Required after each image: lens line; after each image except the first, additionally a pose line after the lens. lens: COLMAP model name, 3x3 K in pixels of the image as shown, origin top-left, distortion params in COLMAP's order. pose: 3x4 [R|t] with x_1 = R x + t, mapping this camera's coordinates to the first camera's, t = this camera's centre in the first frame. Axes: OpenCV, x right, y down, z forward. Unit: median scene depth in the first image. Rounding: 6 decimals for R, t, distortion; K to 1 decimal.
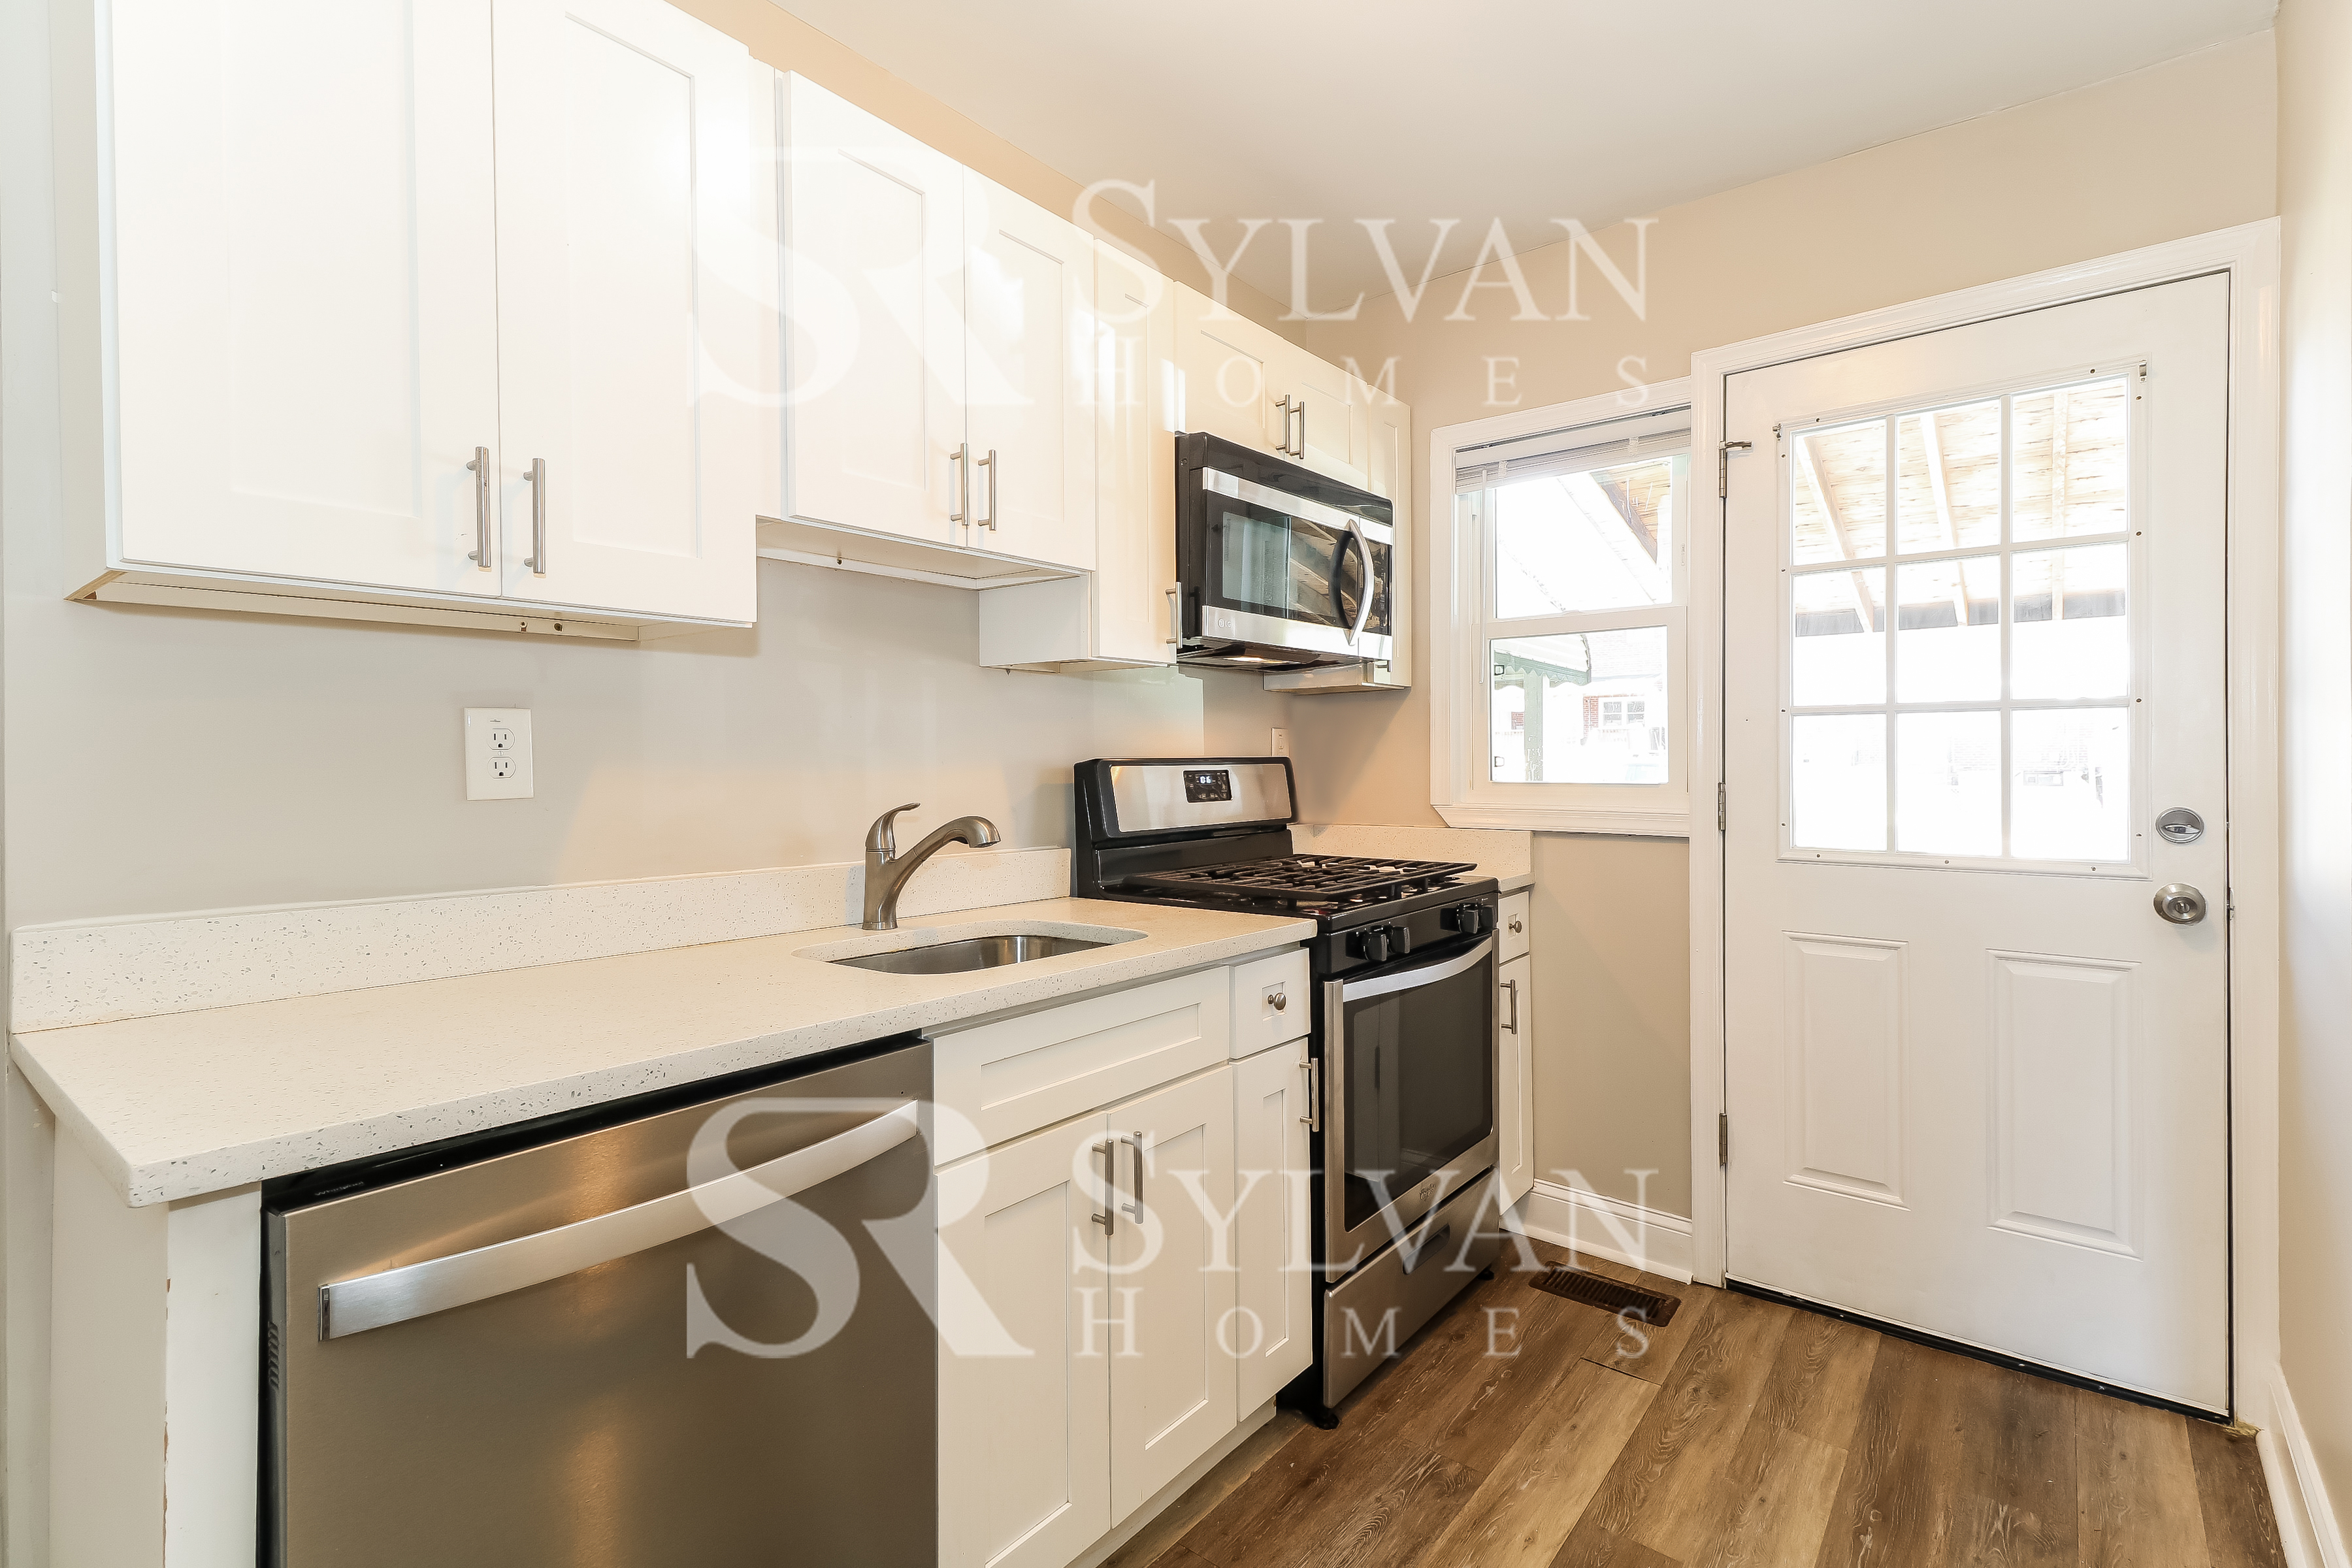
lens RADIAL K [[1079.1, 0, 1175.9], [0, 1079.1, 763.9], [0, 0, 1]] dist [0.023753, -0.012711]
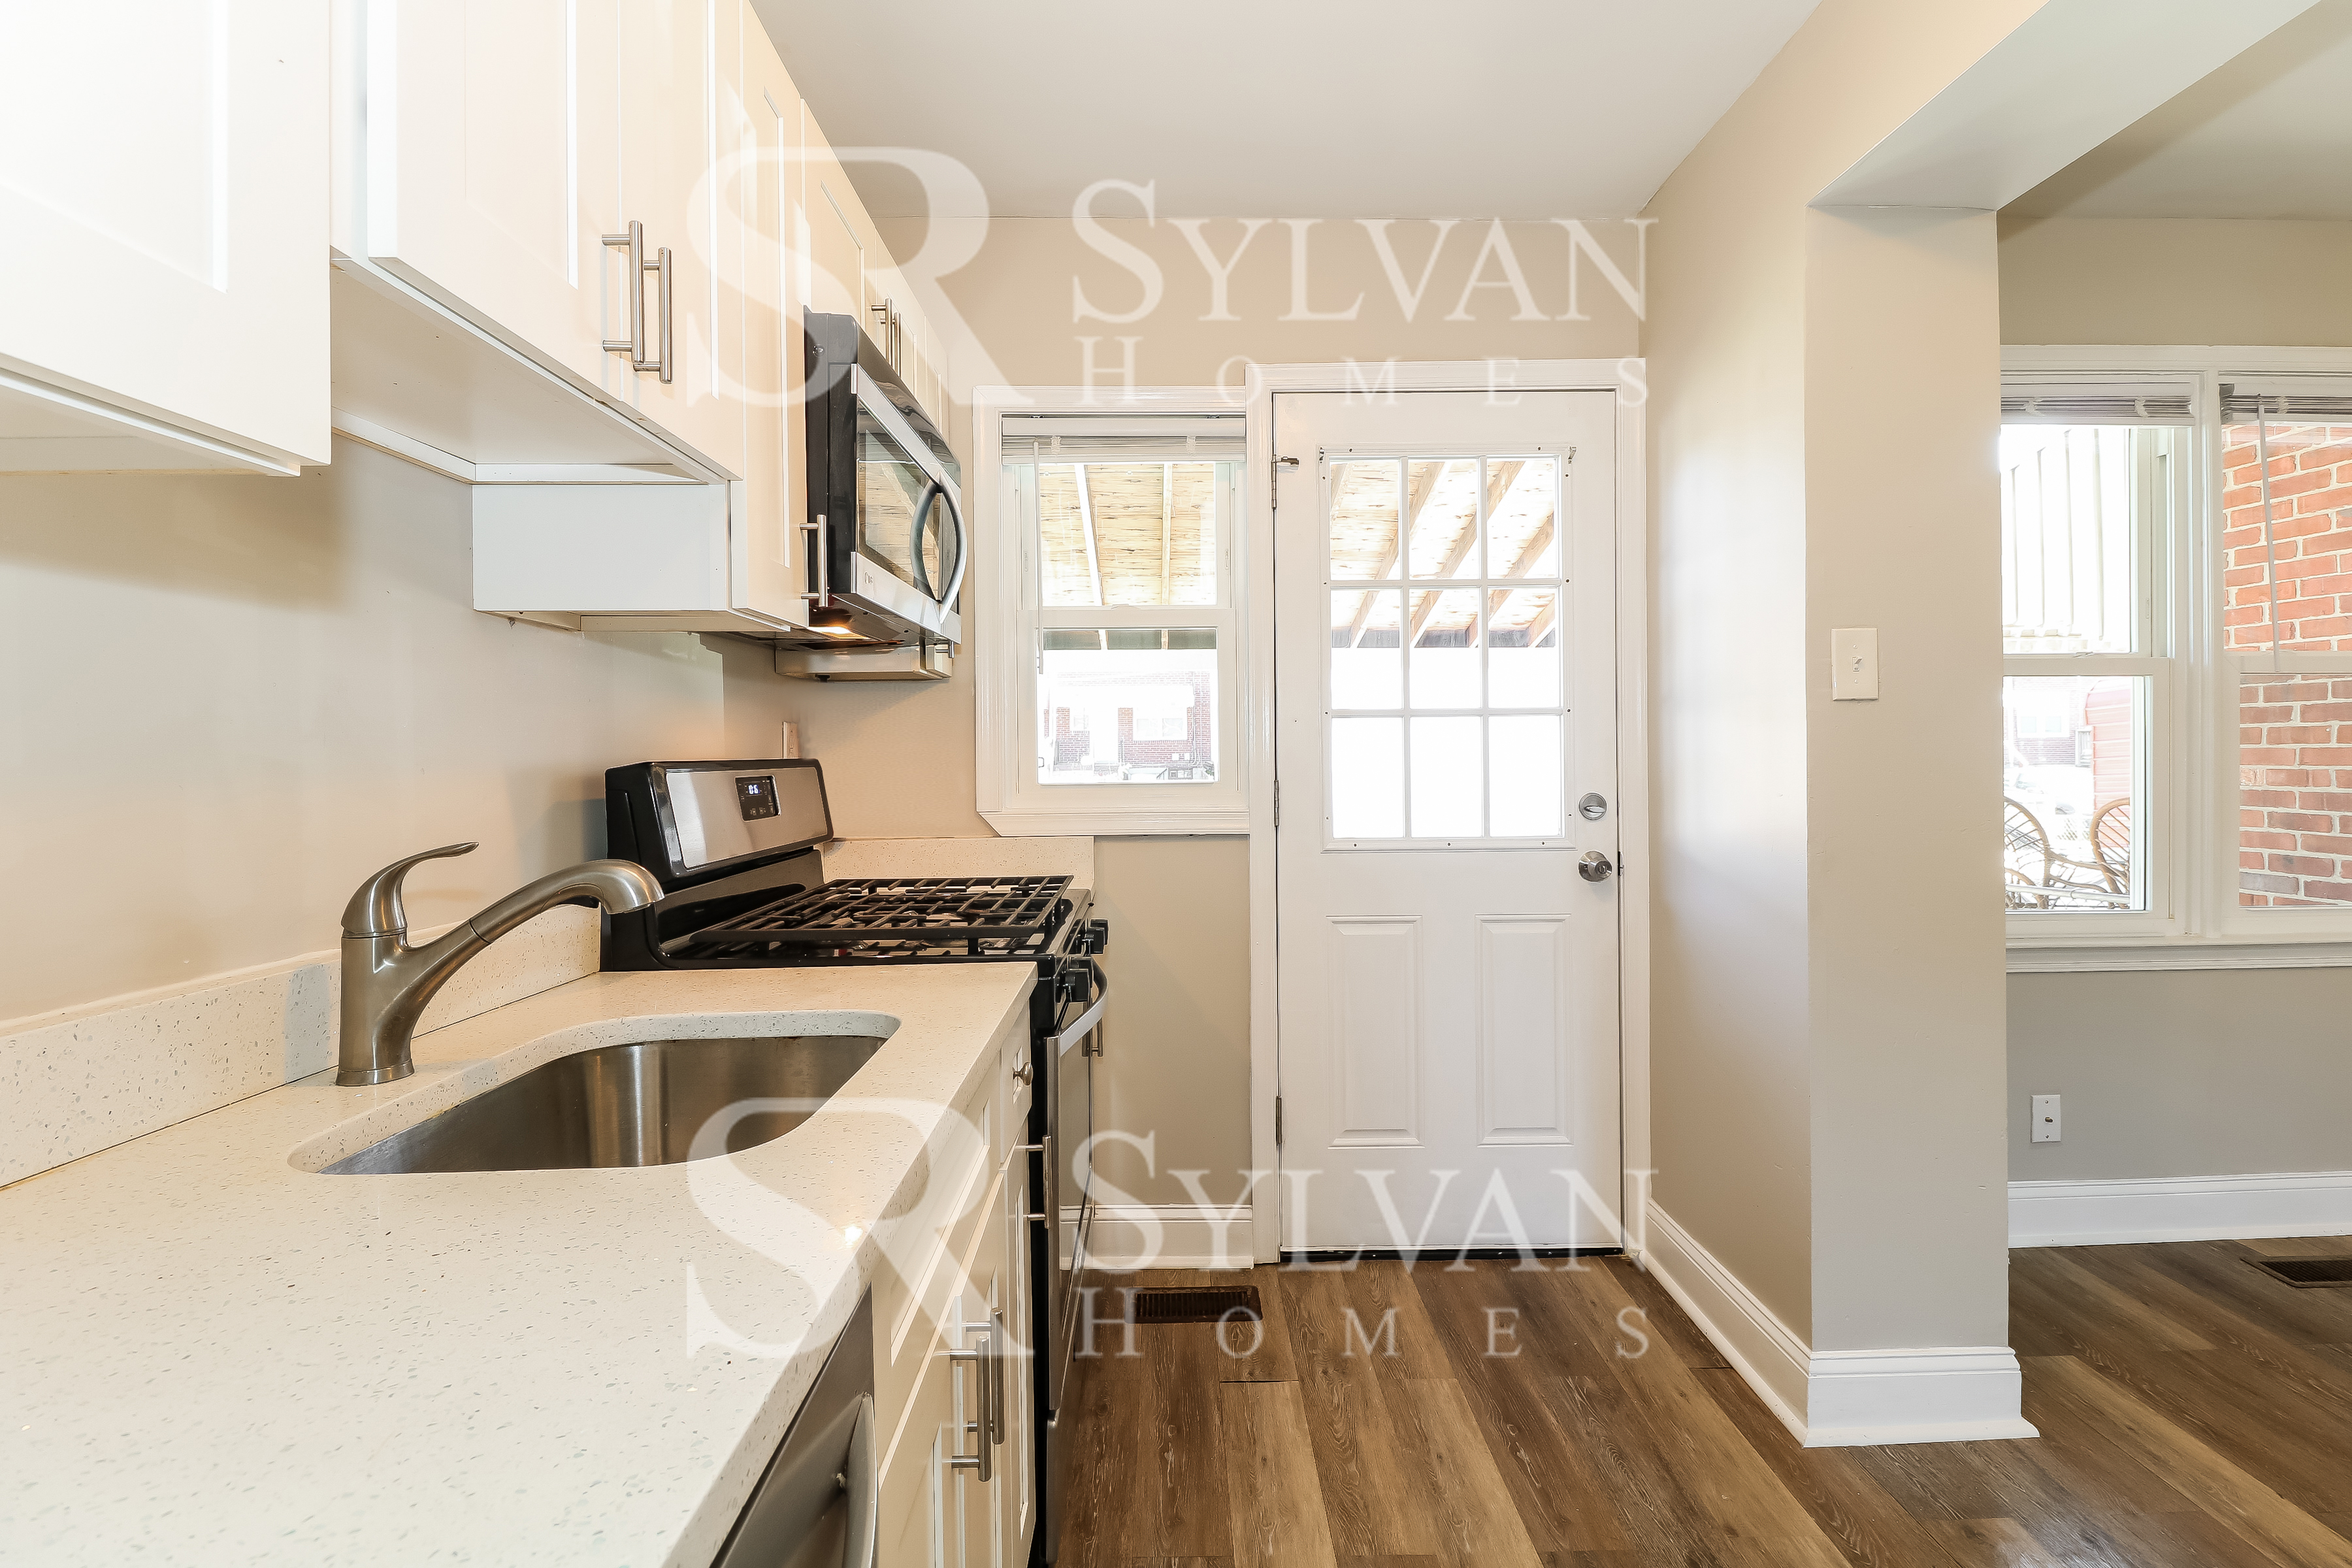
lens RADIAL K [[1092.2, 0, 1185.6], [0, 1092.2, 758.0], [0, 0, 1]] dist [0.001234, -0.000200]
pose [[0.766268, -0.004976, 0.642502, -0.266575], [0.008874, 0.999957, -0.002839, -0.002267], [-0.642460, 0.007877, 0.766279, 0.274606]]
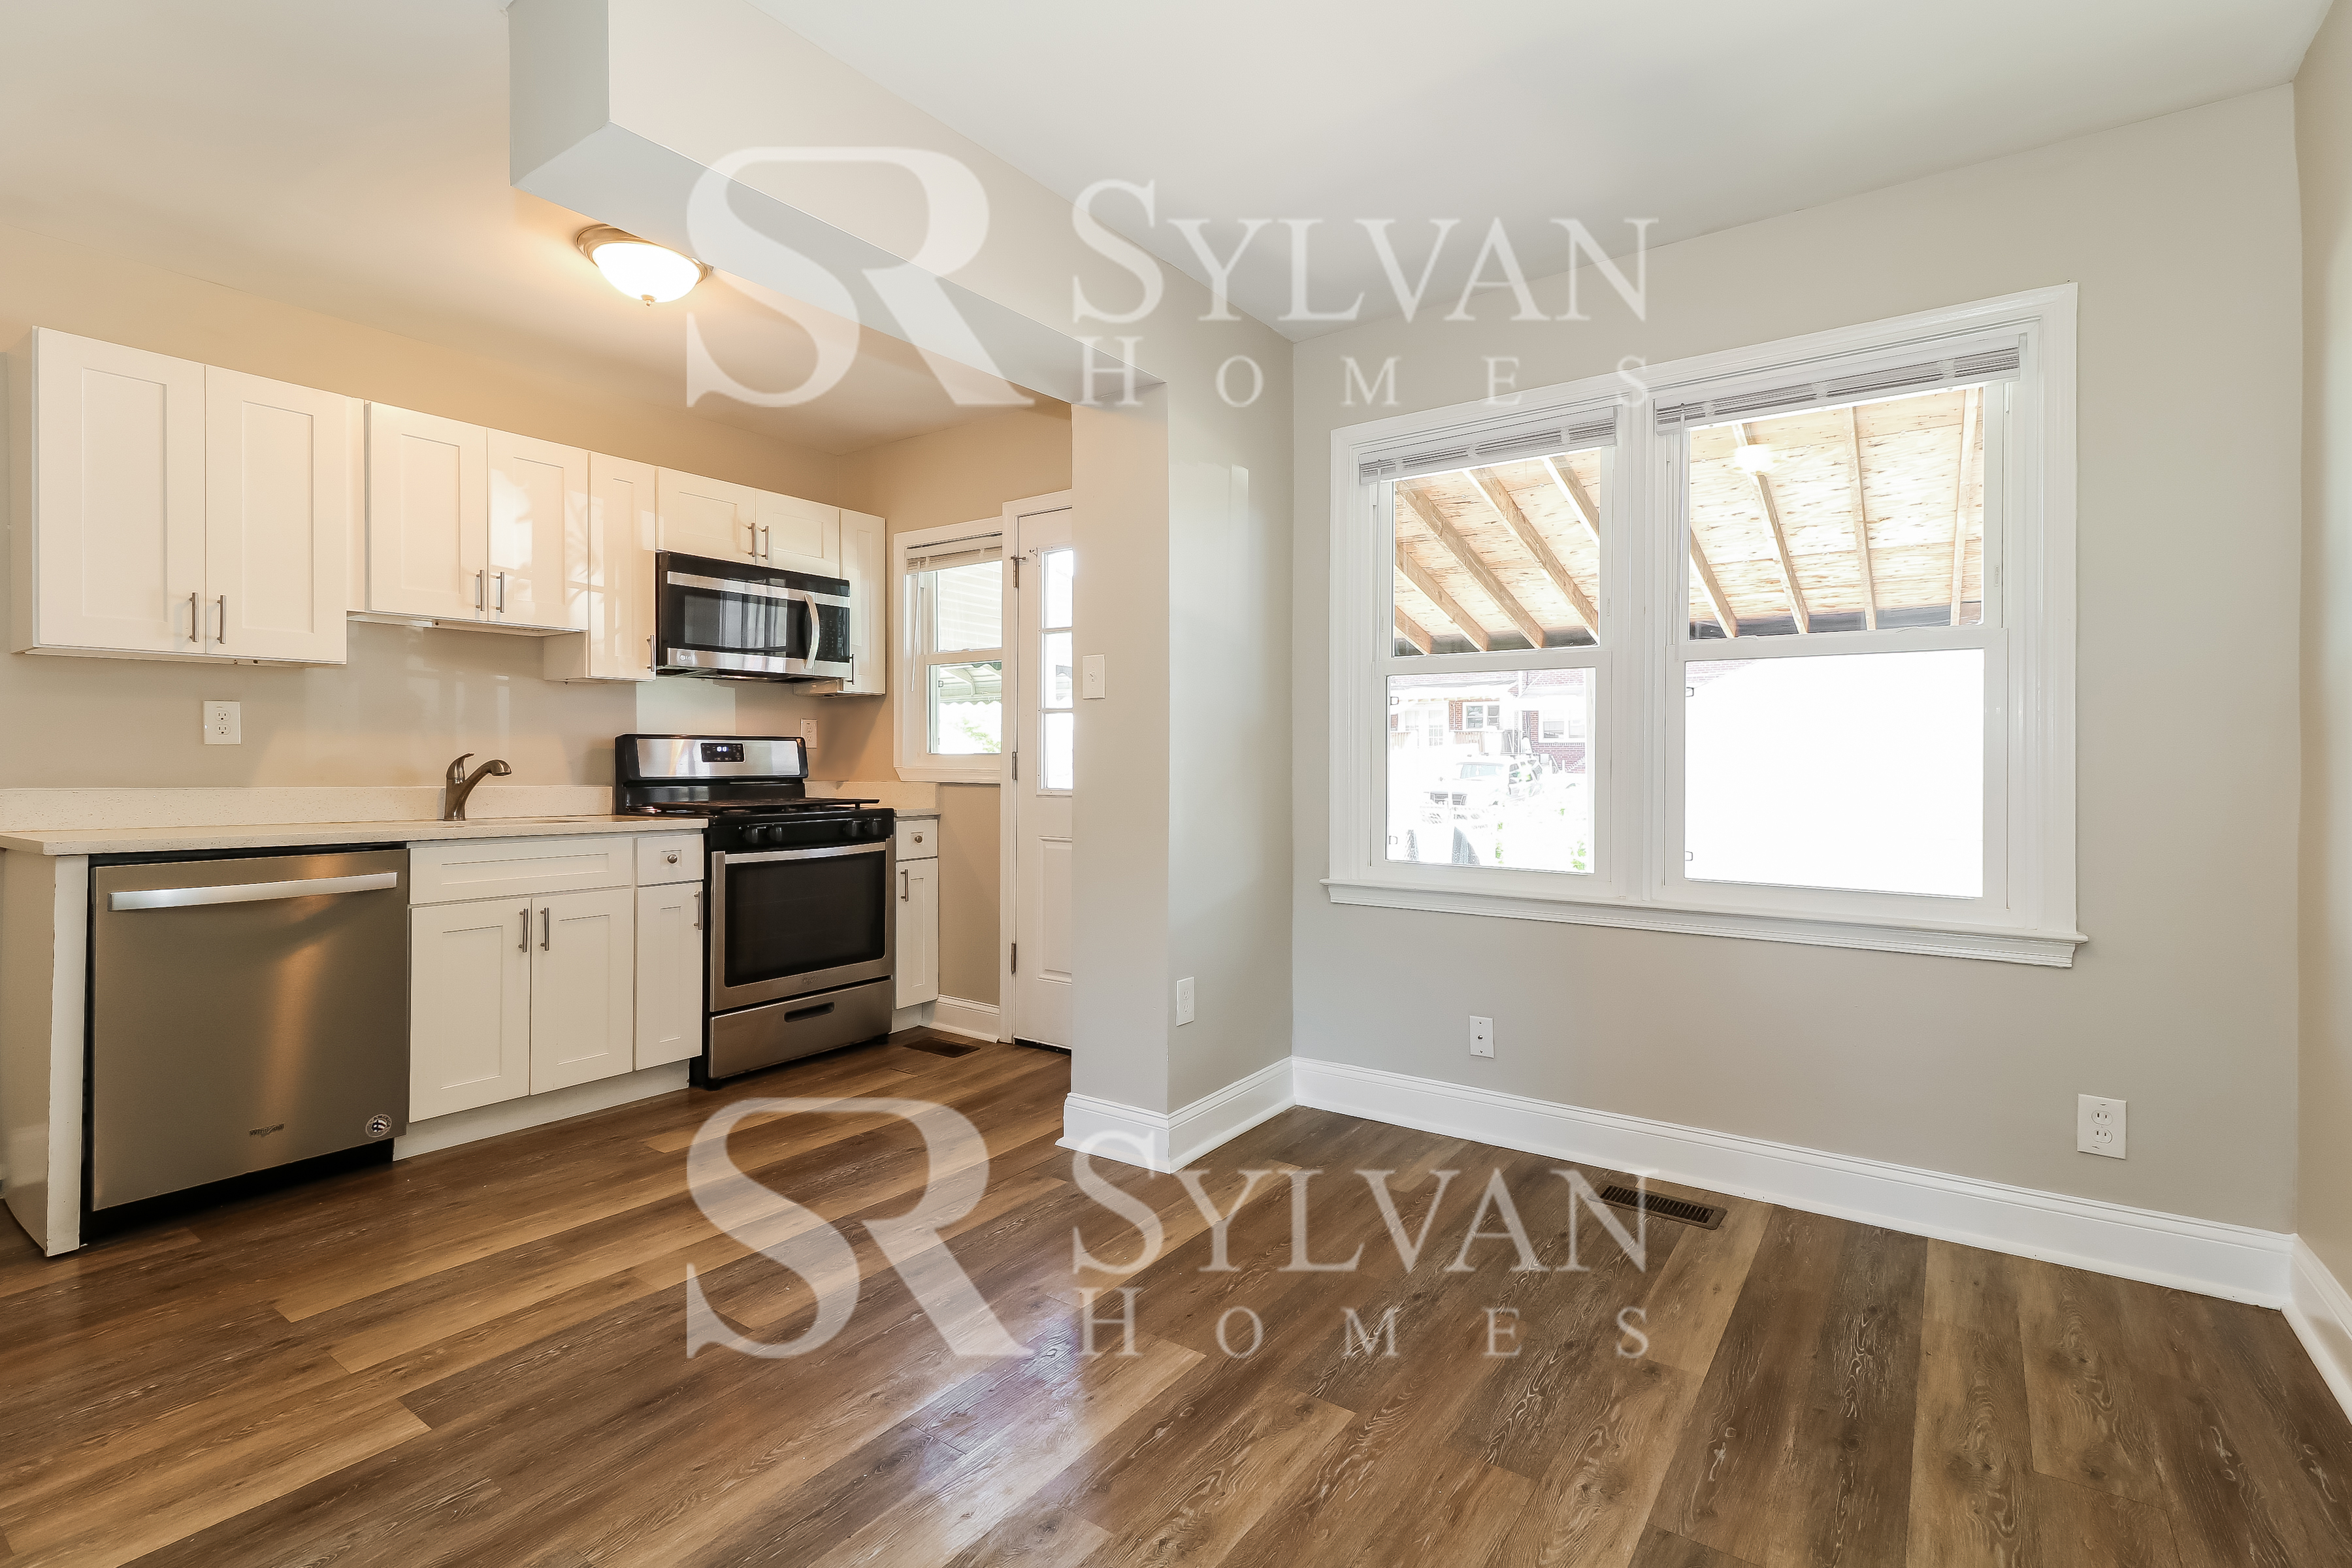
lens RADIAL K [[1078.7, 0, 1184.6], [0, 1078.7, 758.5], [0, 0, 1]] dist [0.027020, -0.013126]
pose [[0.997952, 0.006971, 0.063583, 0.736408], [-0.006604, 0.999960, -0.005981, 0.040405], [-0.063622, 0.005549, 0.997959, -0.817785]]
